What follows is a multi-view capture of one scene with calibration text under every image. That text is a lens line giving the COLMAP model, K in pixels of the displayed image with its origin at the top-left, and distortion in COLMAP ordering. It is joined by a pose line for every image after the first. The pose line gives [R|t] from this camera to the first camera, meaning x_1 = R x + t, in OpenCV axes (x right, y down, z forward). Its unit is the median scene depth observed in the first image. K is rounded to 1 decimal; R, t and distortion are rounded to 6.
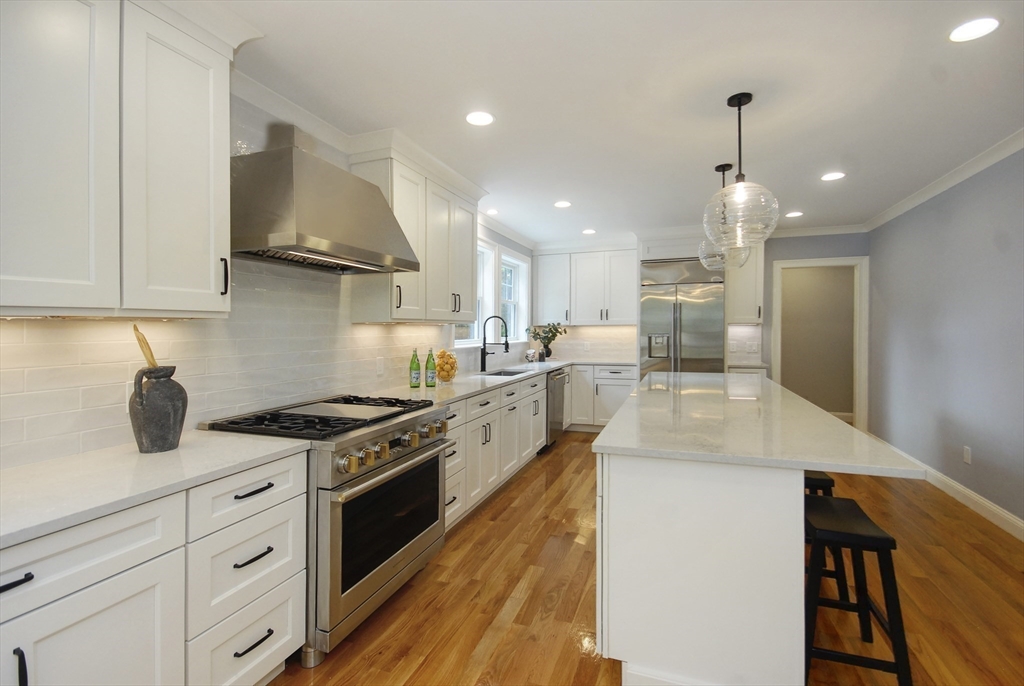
lens RADIAL K [[471.2, 0, 513.8], [0, 471.2, 337.5], [0, 0, 1]] dist [-0.017548, -0.003148]
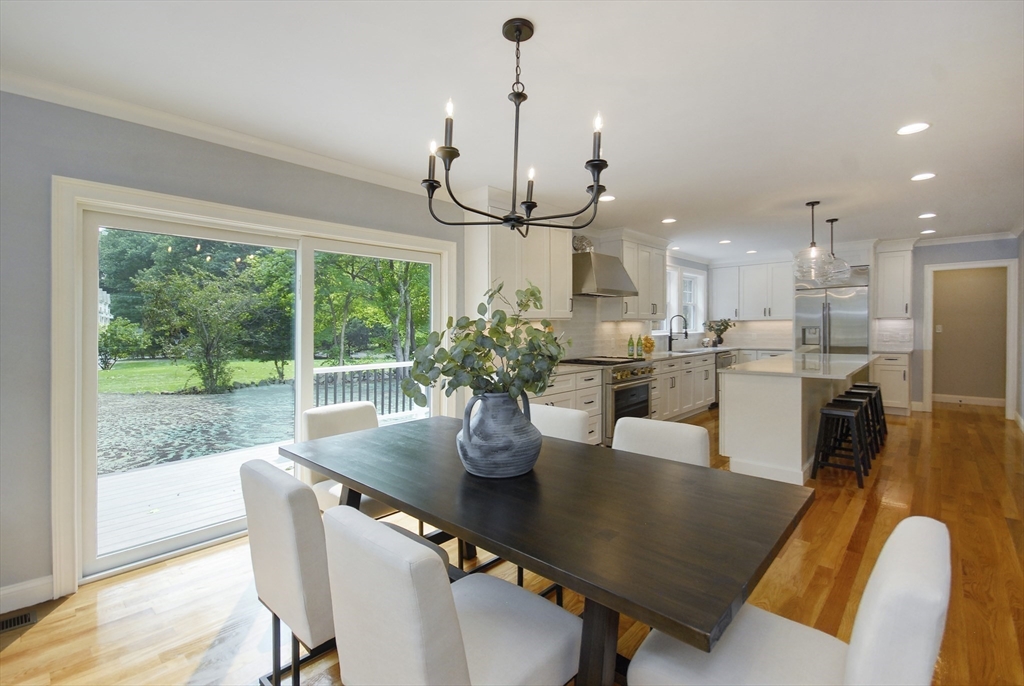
lens RADIAL K [[471.2, 0, 495.1], [0, 471.2, 330.5], [0, 0, 1]] dist [-0.017548, -0.003148]
pose [[0.914732, 0.000024, -0.404062, 0.032367], [-0.001411, 0.999994, -0.003136, 0.009975], [0.404059, 0.003439, 0.914726, -0.631033]]
